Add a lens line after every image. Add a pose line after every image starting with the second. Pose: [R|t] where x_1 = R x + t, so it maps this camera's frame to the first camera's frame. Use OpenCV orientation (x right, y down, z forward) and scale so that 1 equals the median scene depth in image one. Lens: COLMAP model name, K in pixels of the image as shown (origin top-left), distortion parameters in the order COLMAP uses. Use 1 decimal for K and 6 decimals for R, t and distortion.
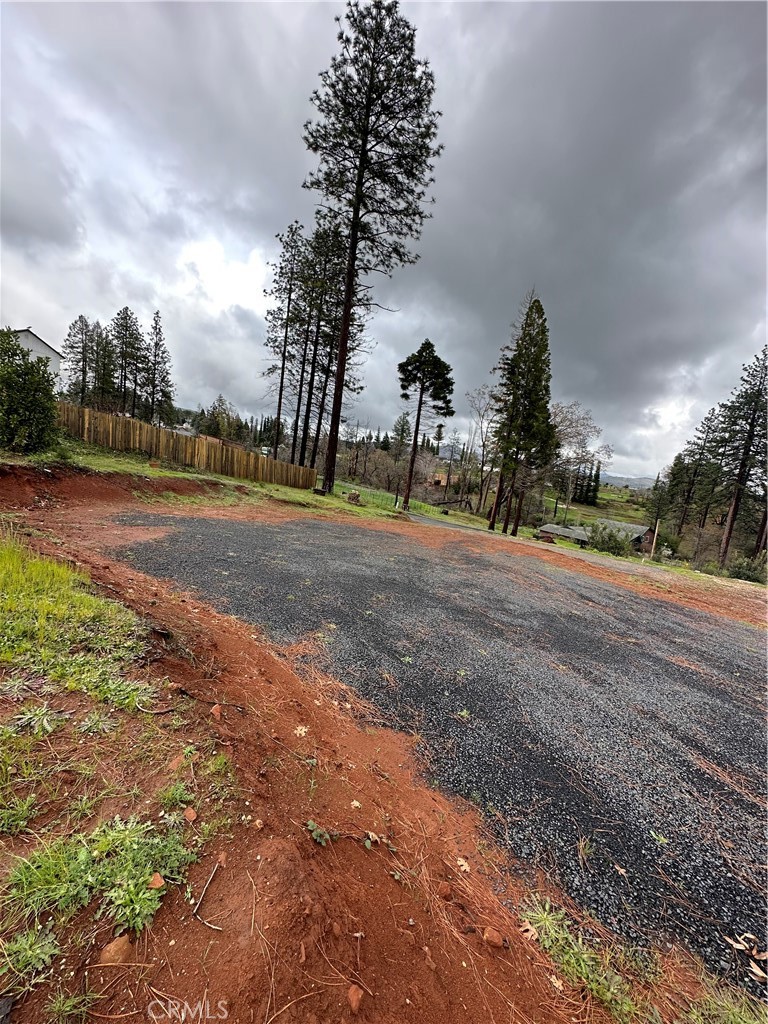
lens RADIAL K [[407.9, 0, 386.4], [0, 407.9, 508.6], [0, 0, 1]] dist [-0.003225, 0.000648]
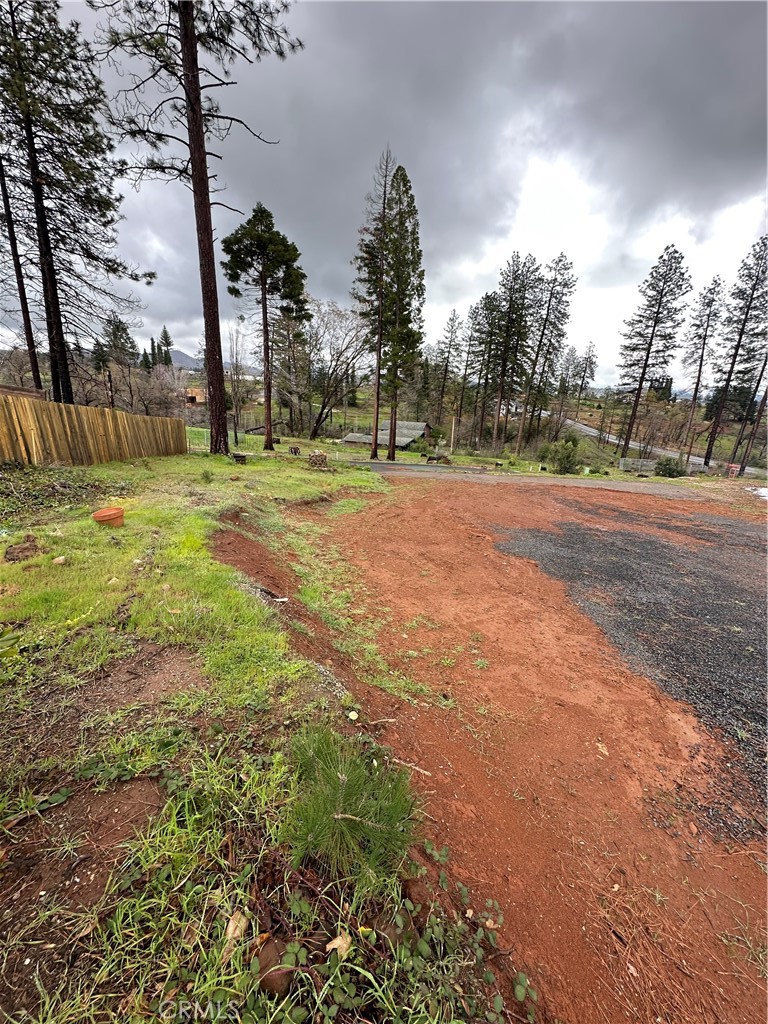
lens RADIAL K [[407.9, 0, 383.0], [0, 407.9, 509.8], [0, 0, 1]] dist [-0.003225, 0.000648]
pose [[0.826632, -0.240402, 0.508809, -0.207962], [0.121593, 0.959102, 0.255613, -0.064662], [-0.549450, -0.149430, 0.822056, 0.232657]]
